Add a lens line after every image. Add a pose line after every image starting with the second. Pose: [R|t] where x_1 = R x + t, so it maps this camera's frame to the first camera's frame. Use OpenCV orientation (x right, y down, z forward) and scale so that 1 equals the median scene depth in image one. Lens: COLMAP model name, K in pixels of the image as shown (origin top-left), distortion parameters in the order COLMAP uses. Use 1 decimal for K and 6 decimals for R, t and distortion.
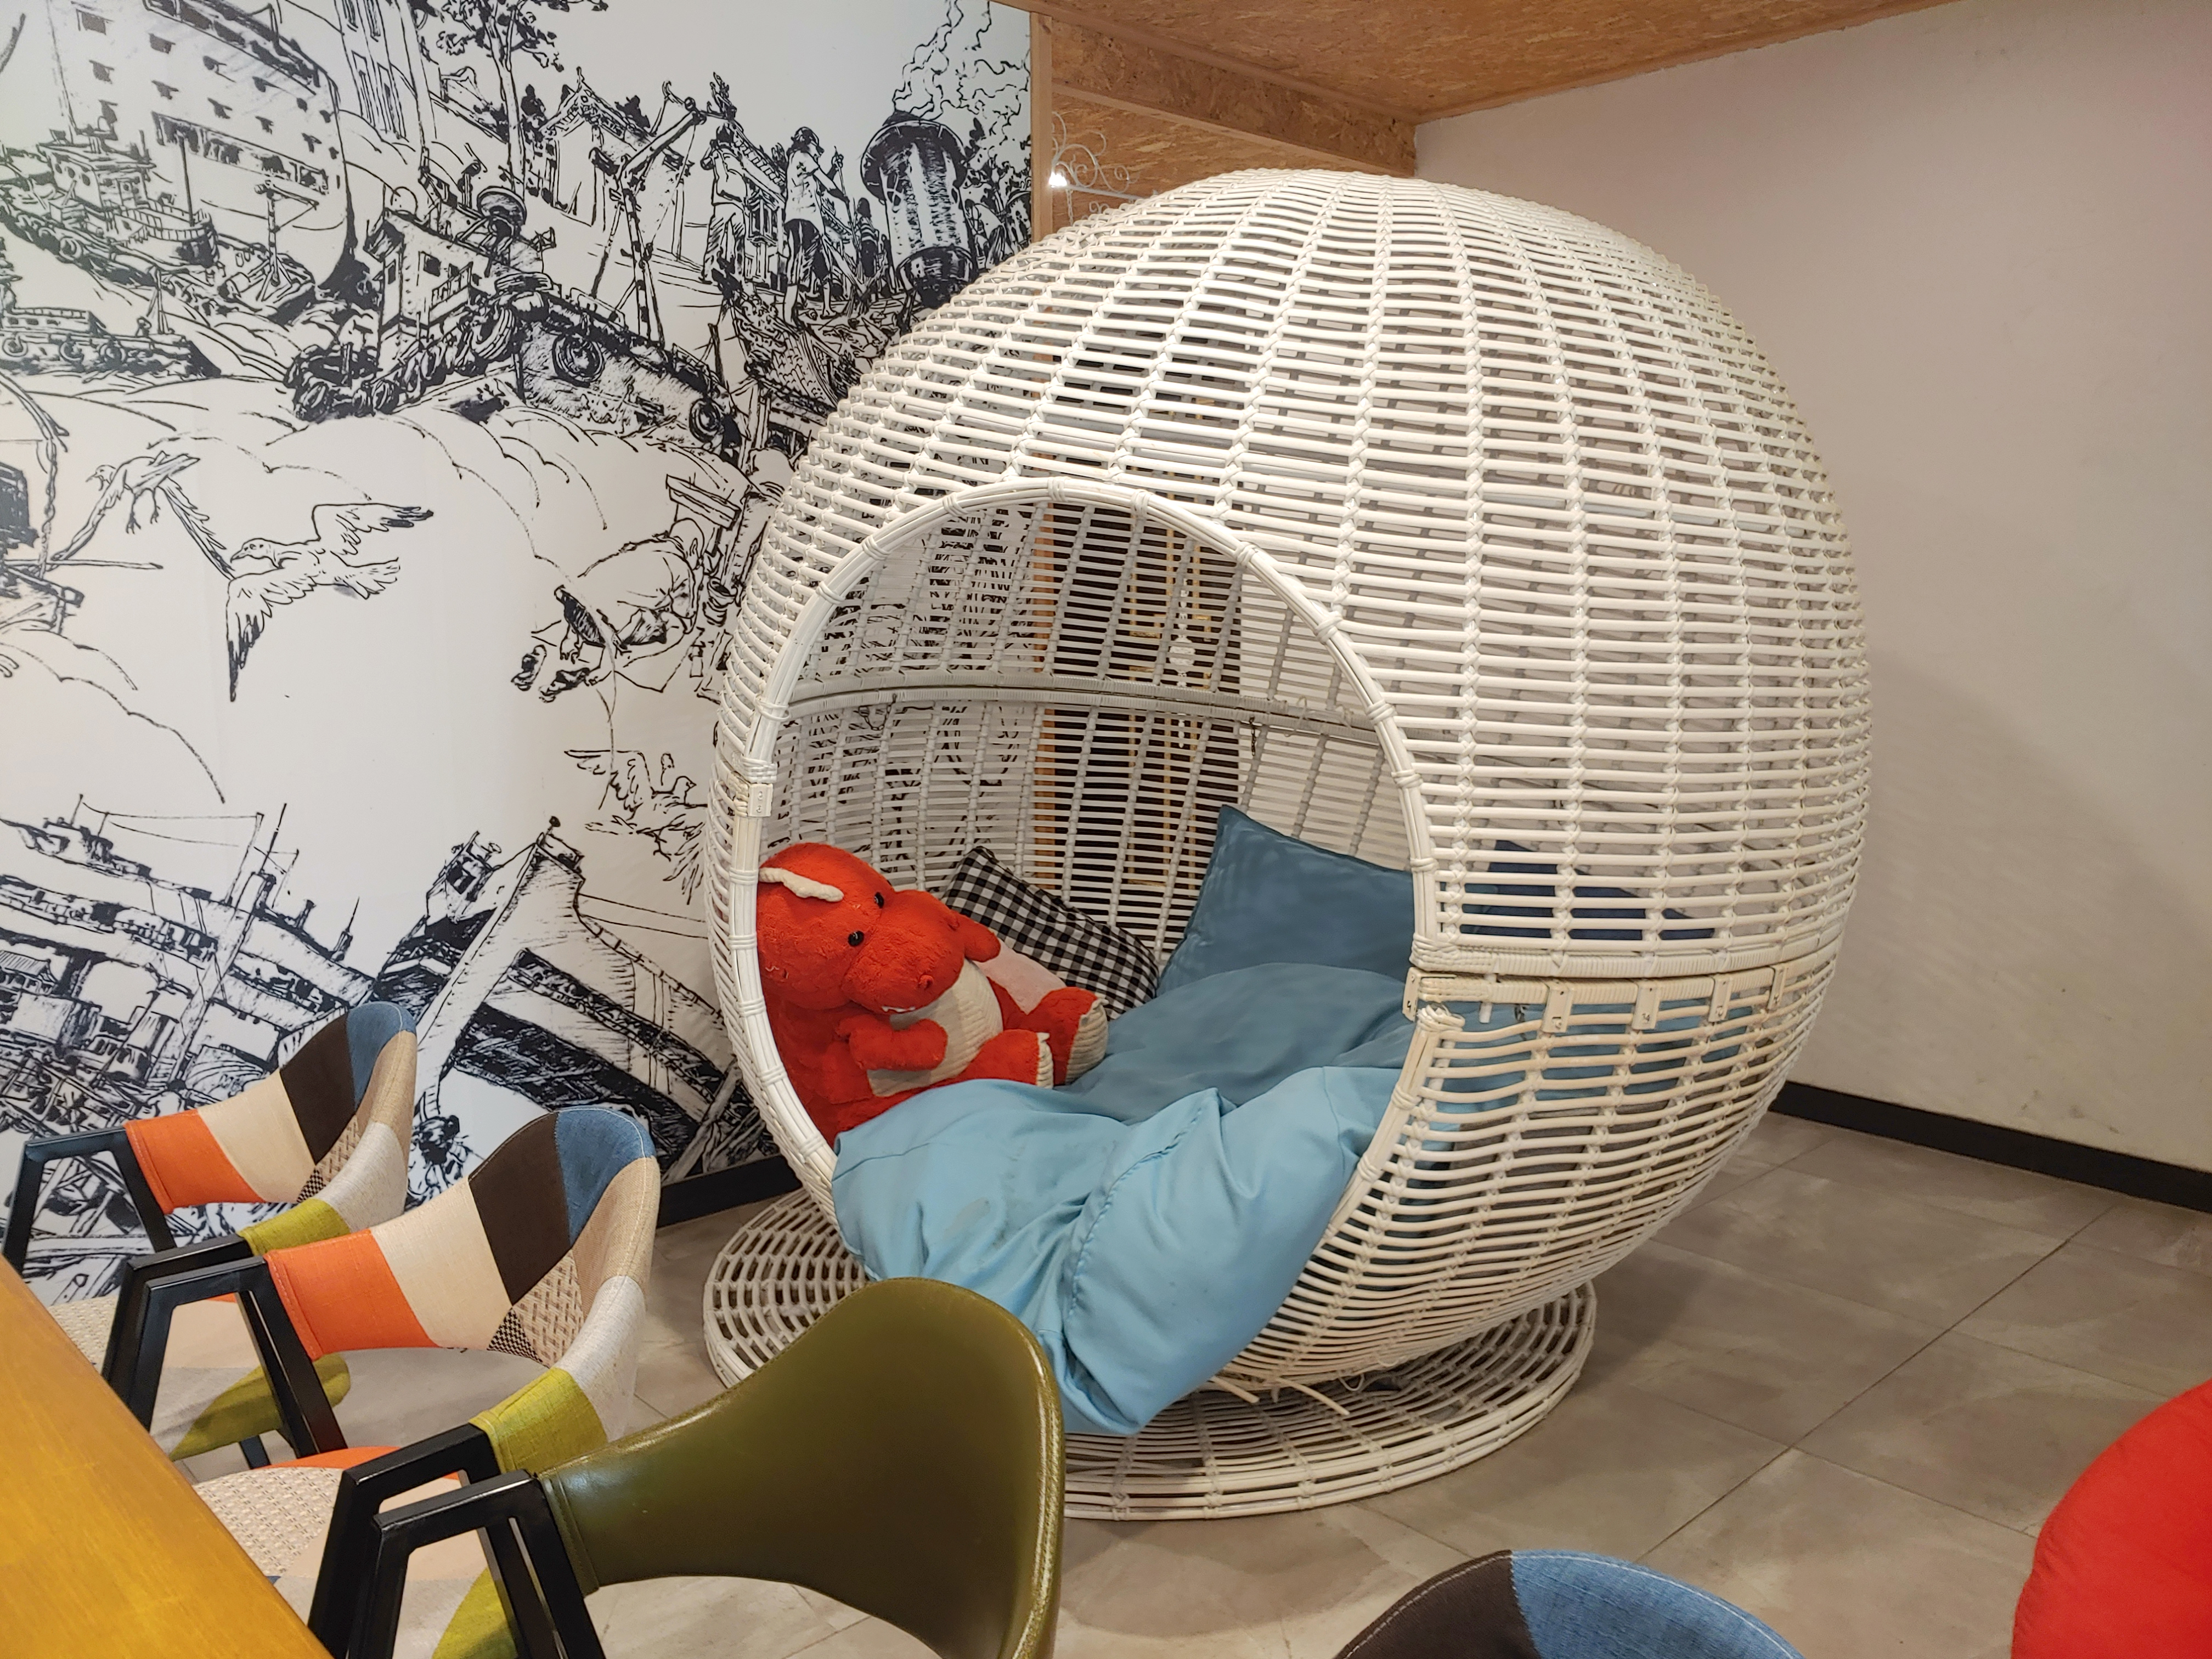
lens RADIAL K [[1687.1, 0, 1095.4], [0, 1687.1, 817.9], [0, 0, 1]] dist [-0.007614, -0.002994]
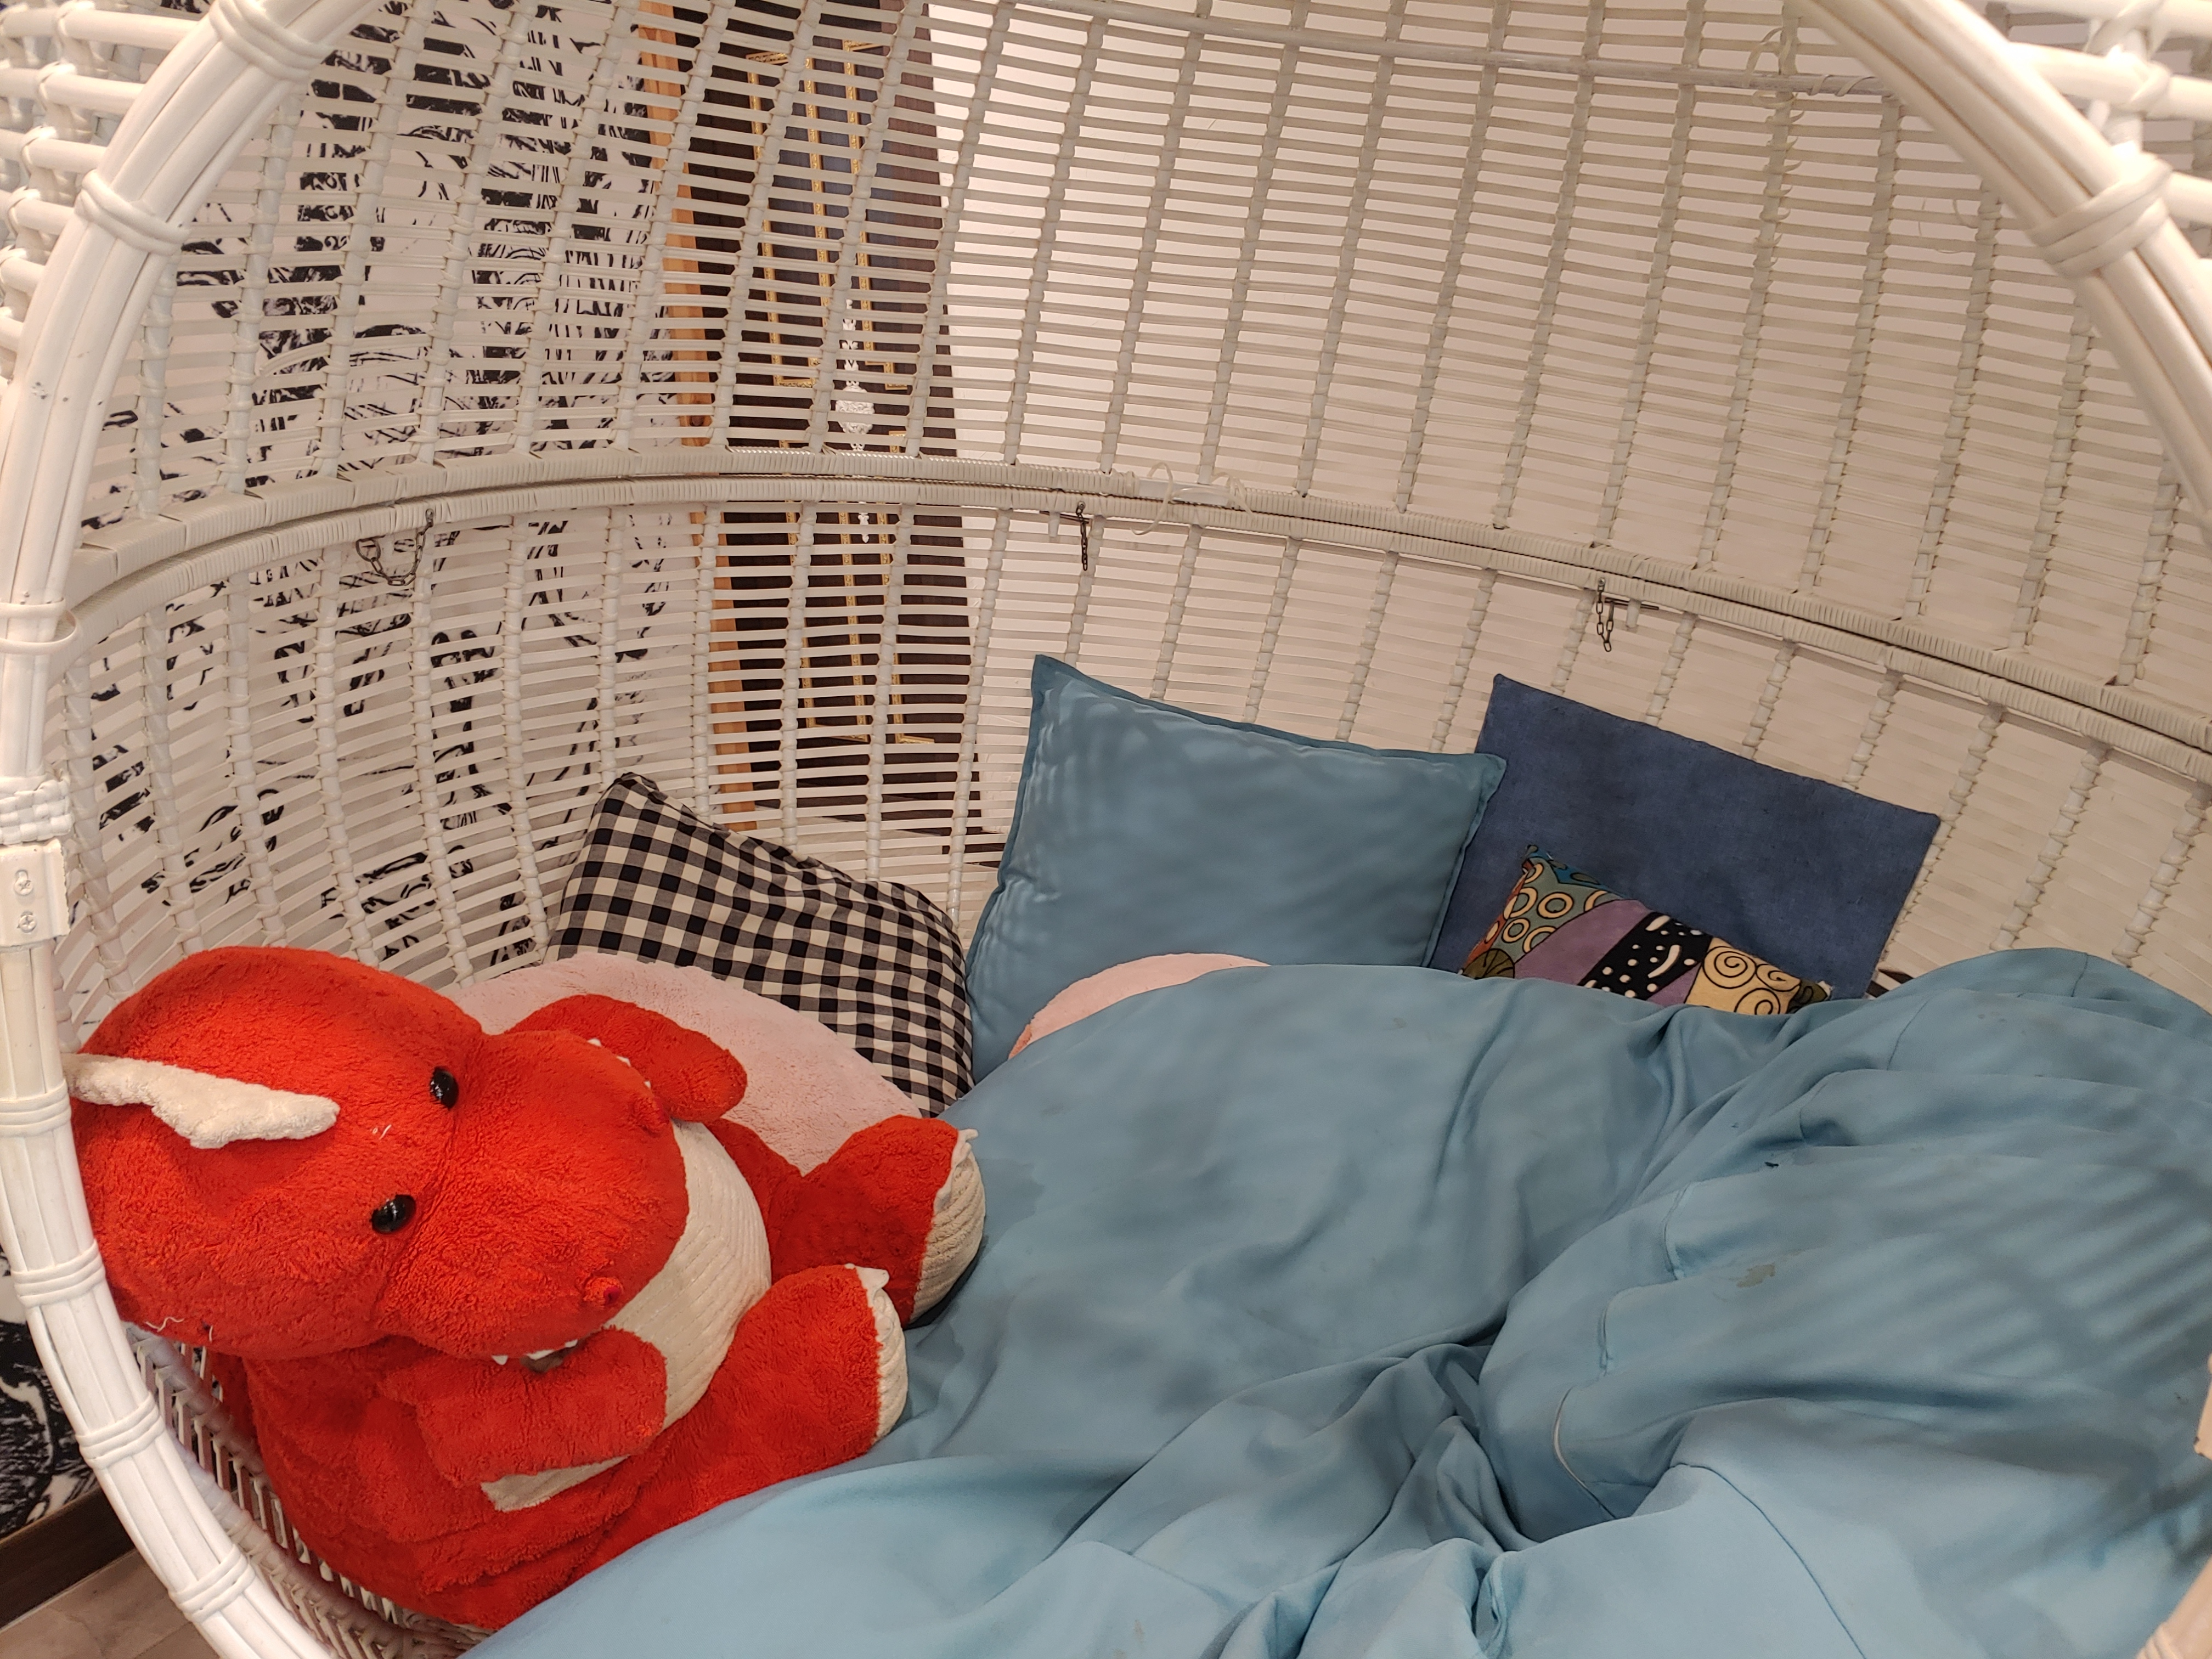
lens RADIAL K [[1687.1, 0, 1128.9], [0, 1687.1, 823.3], [0, 0, 1]] dist [-0.007614, -0.002994]
pose [[0.964322, -0.110076, 0.240761, -0.045691], [0.074254, 0.985414, 0.153121, -0.039853], [-0.254104, -0.129781, 0.958430, 0.427210]]
